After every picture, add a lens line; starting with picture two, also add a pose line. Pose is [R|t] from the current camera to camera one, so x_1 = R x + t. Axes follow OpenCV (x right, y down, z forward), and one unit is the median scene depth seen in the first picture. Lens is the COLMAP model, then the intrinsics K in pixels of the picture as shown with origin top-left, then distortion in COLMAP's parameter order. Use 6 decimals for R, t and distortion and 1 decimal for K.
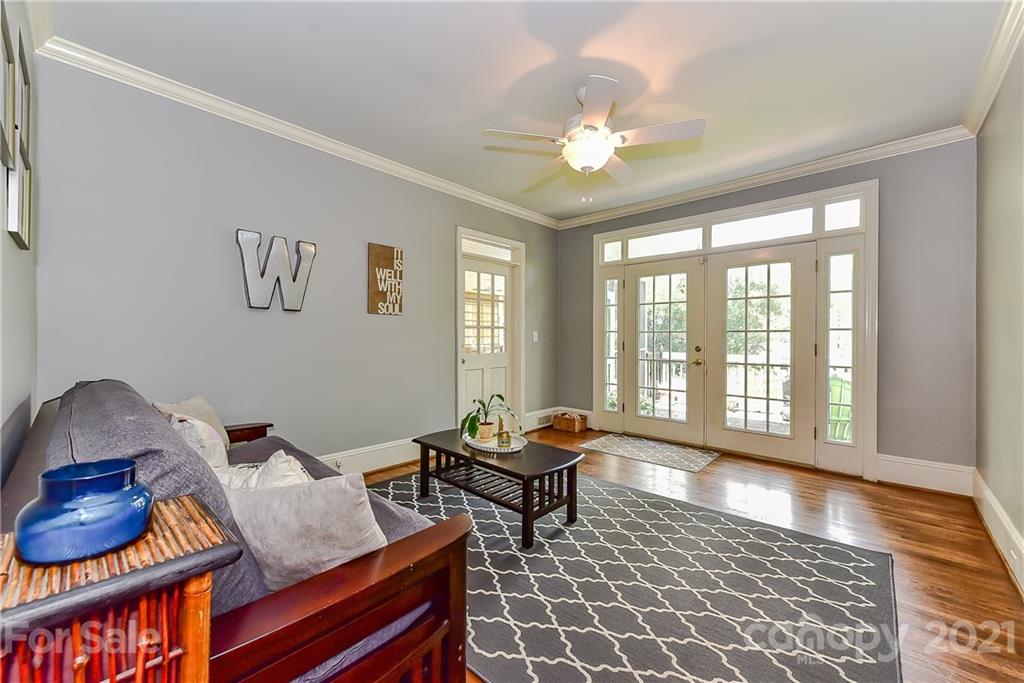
lens RADIAL K [[407.2, 0, 507.8], [0, 407.2, 334.9], [0, 0, 1]] dist [0.001288, -0.001198]
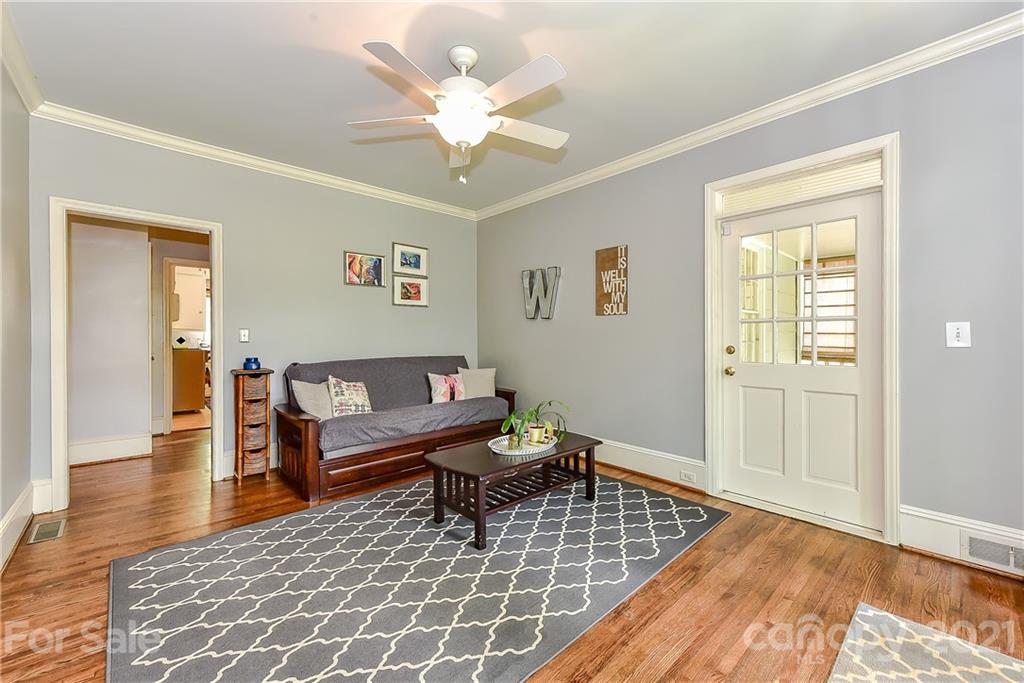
lens RADIAL K [[407.2, 0, 508.6], [0, 407.2, 343.3], [0, 0, 1]] dist [0.001288, -0.001198]
pose [[-0.080799, 0.017063, -0.996584, 0.739020], [0.008437, 0.999829, 0.016434, 0.002022], [0.996695, -0.007081, -0.080929, 0.820090]]
